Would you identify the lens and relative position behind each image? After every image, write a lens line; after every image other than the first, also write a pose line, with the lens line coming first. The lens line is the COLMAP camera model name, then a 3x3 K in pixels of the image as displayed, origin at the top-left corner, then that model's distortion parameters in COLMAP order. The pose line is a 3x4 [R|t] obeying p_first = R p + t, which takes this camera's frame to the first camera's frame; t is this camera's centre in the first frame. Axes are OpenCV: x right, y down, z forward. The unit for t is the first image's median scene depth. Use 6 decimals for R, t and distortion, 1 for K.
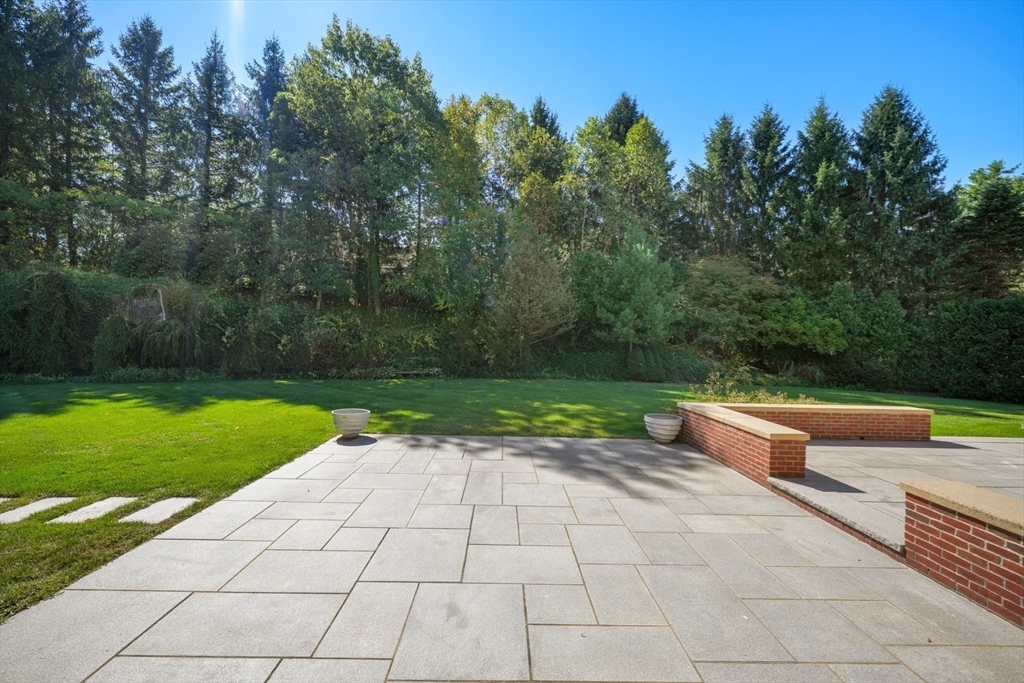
lens RADIAL K [[433.6, 0, 517.3], [0, 433.6, 339.2], [0, 0, 1]] dist [0.001576, -0.000561]
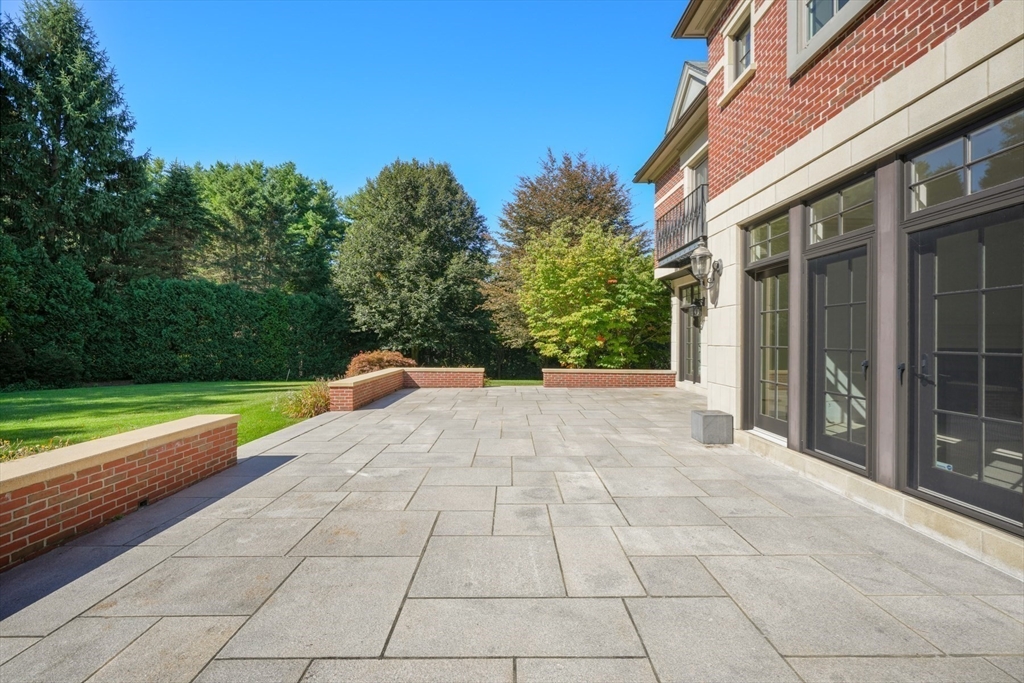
lens RADIAL K [[433.6, 0, 514.8], [0, 433.6, 337.9], [0, 0, 1]] dist [0.001576, -0.000561]
pose [[0.033810, -0.022752, 0.999169, 0.105234], [-0.008190, 0.999701, 0.023041, 0.010631], [-0.999395, -0.008962, 0.033614, 0.179618]]
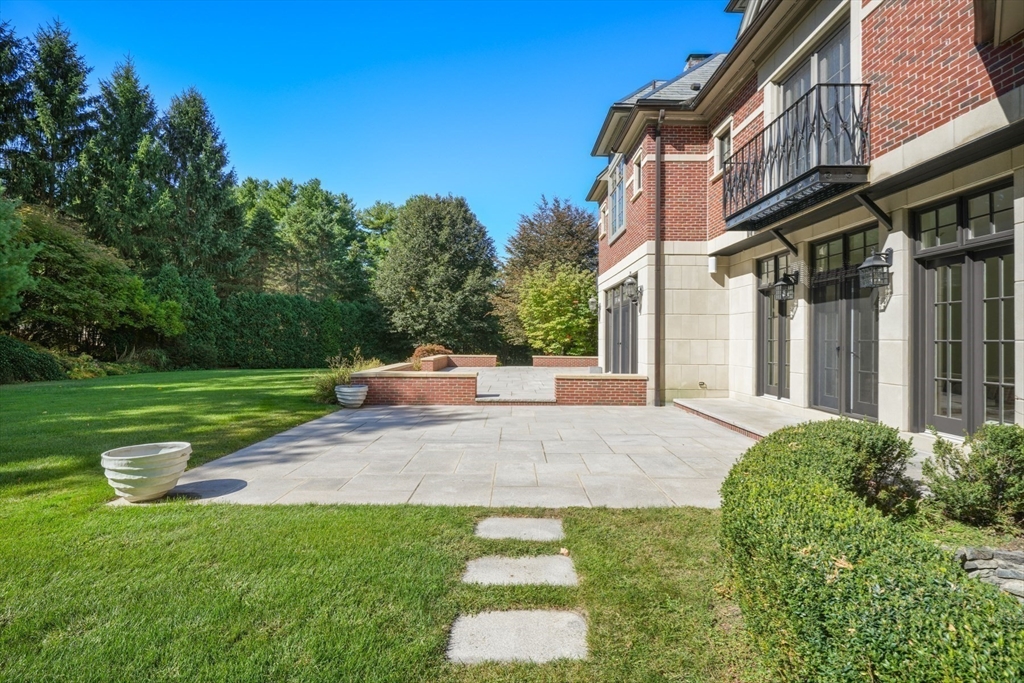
lens RADIAL K [[455.6, 0, 512.7], [0, 455.6, 337.2], [0, 0, 1]] dist [-0.004716, 0.000098]
pose [[0.047871, -0.020093, 0.998651, -0.266650], [-0.010002, 0.999738, 0.020595, 0.005708], [-0.998803, -0.010974, 0.047657, 0.160012]]
